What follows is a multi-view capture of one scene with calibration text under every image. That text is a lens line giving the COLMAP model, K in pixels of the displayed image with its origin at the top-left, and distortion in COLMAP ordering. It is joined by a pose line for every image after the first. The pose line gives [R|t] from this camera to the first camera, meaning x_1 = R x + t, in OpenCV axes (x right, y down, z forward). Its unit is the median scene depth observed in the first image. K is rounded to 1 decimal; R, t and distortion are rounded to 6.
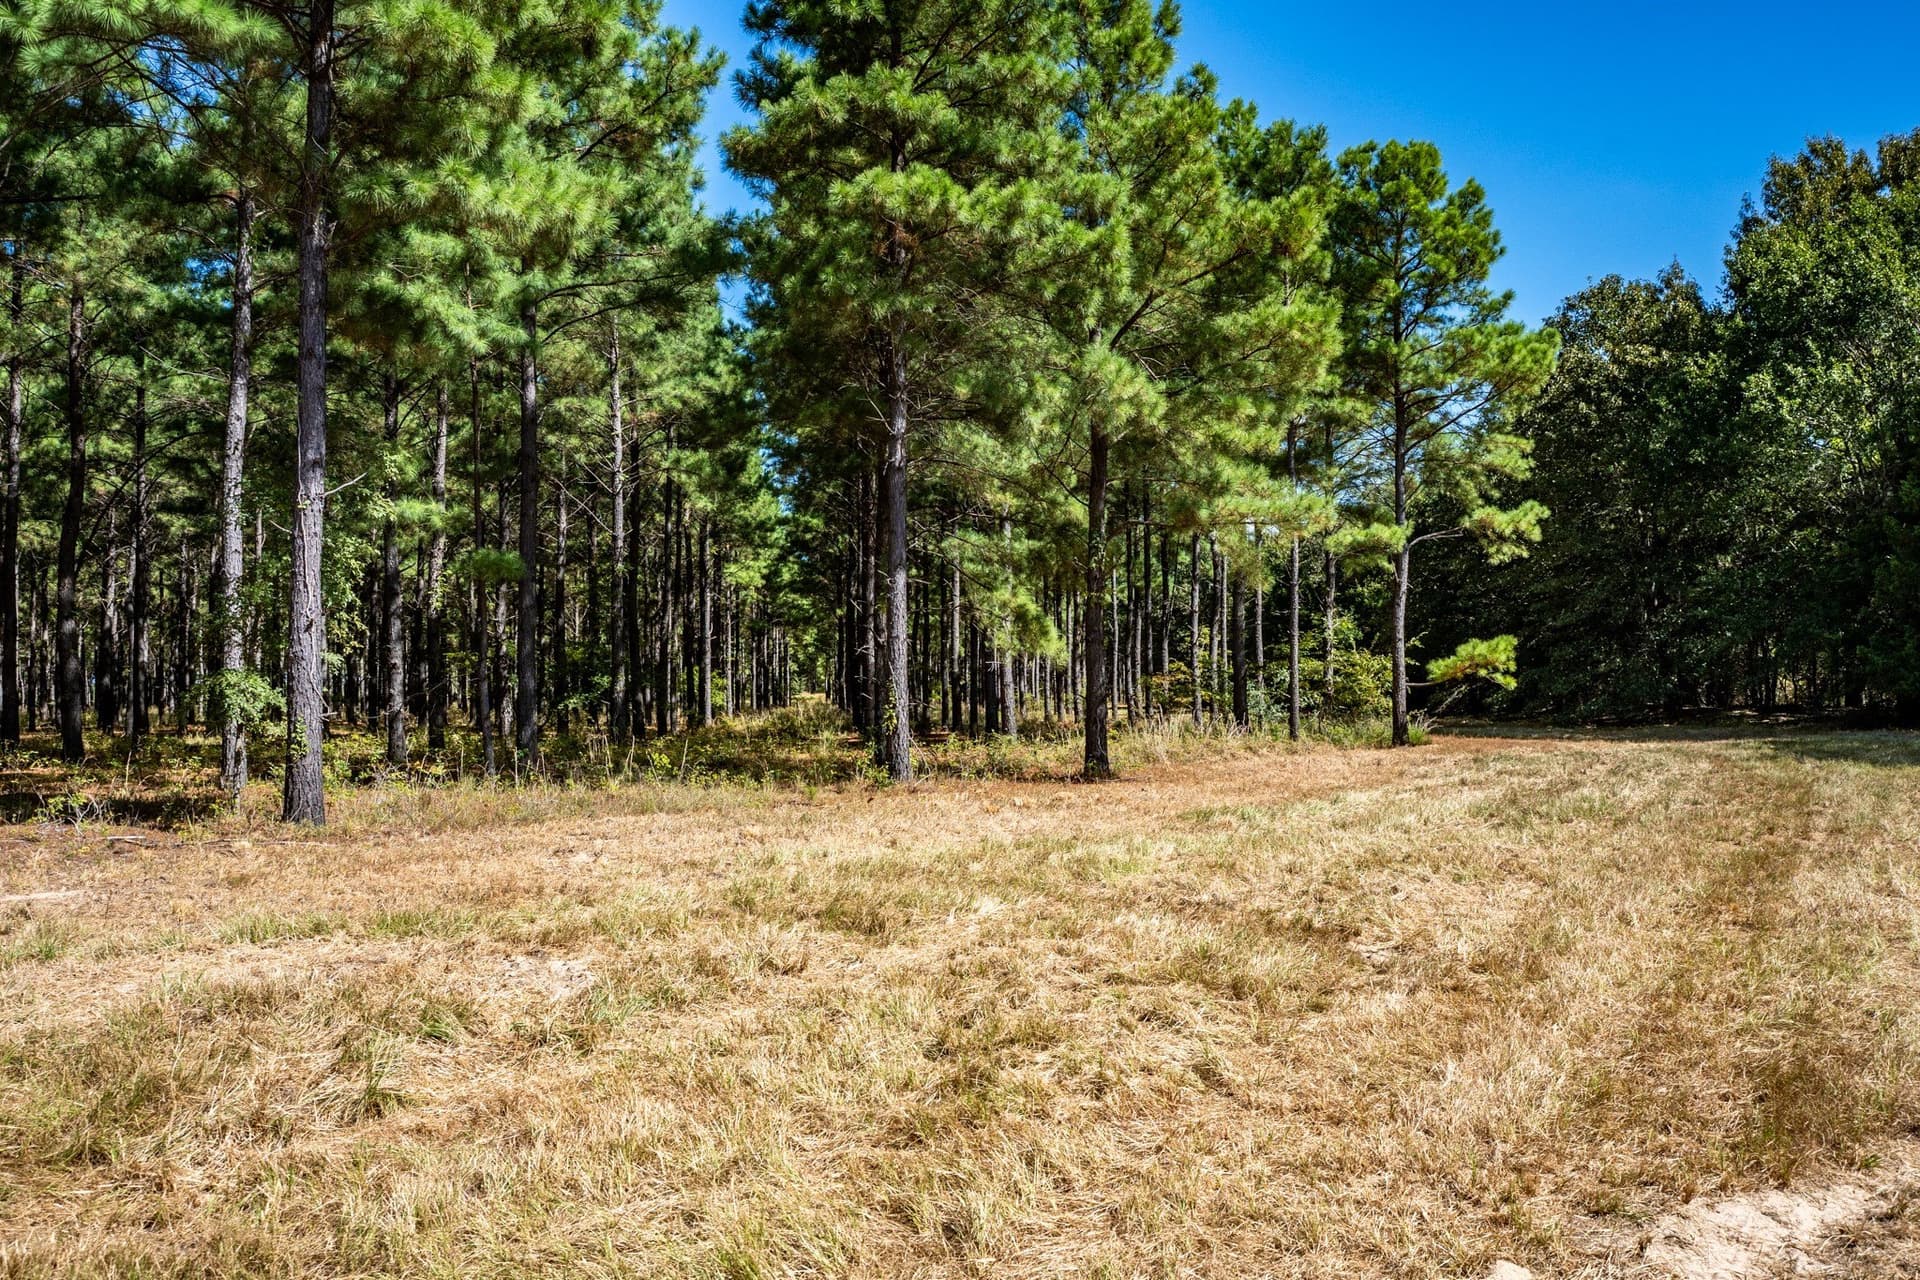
lens RADIAL K [[1567.2, 0, 953.9], [0, 1567.2, 630.0], [0, 0, 1]] dist [-0.128976, 0.096250]
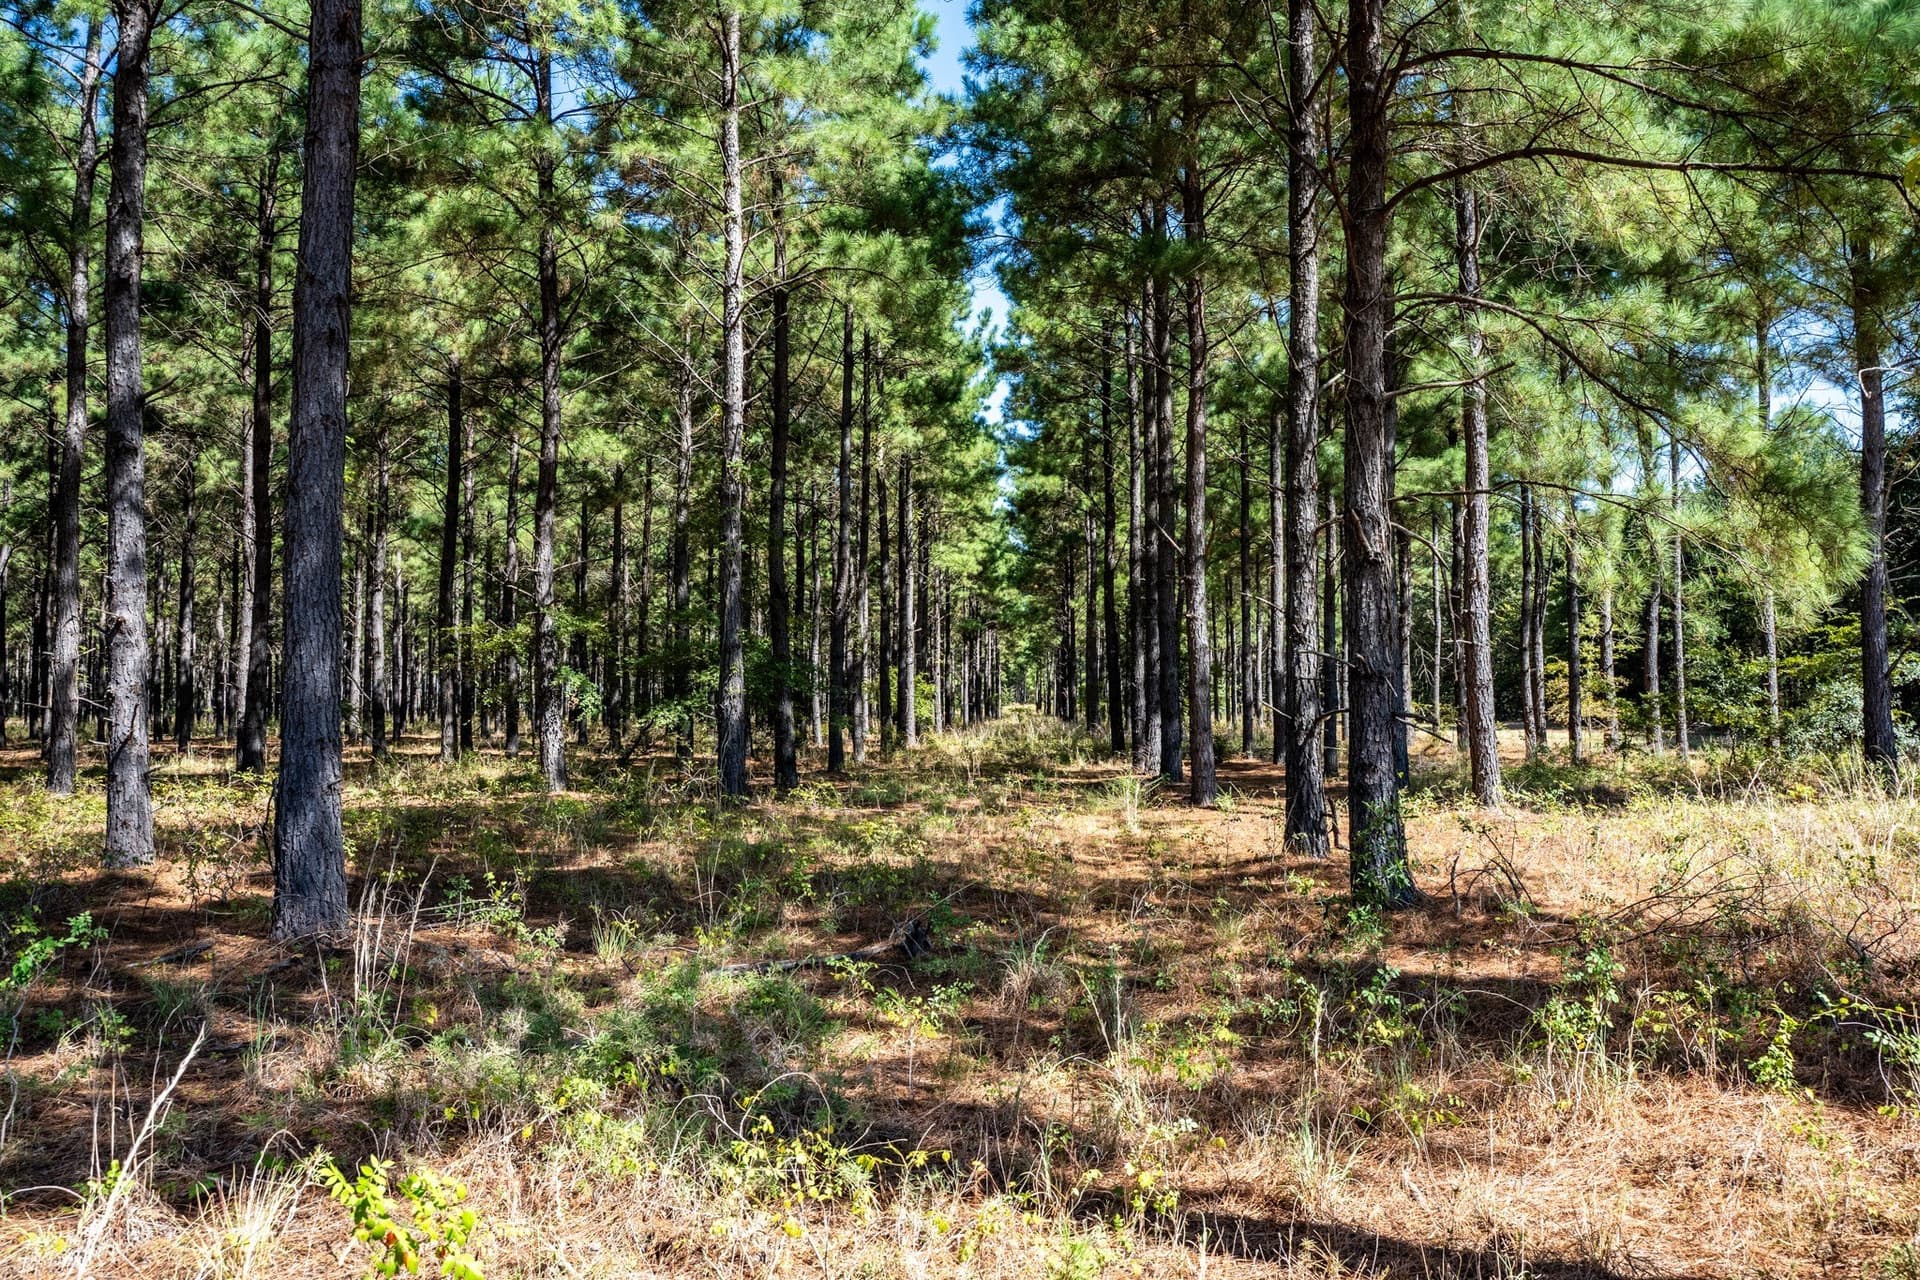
lens RADIAL K [[1567.2, 0, 953.9], [0, 1567.2, 630.0], [0, 0, 1]] dist [-0.128976, 0.096250]
pose [[0.991308, -0.000868, -0.131562, -0.027496], [-0.000079, 0.999974, -0.007189, 0.007980], [0.131565, 0.007137, 0.991282, 0.187193]]
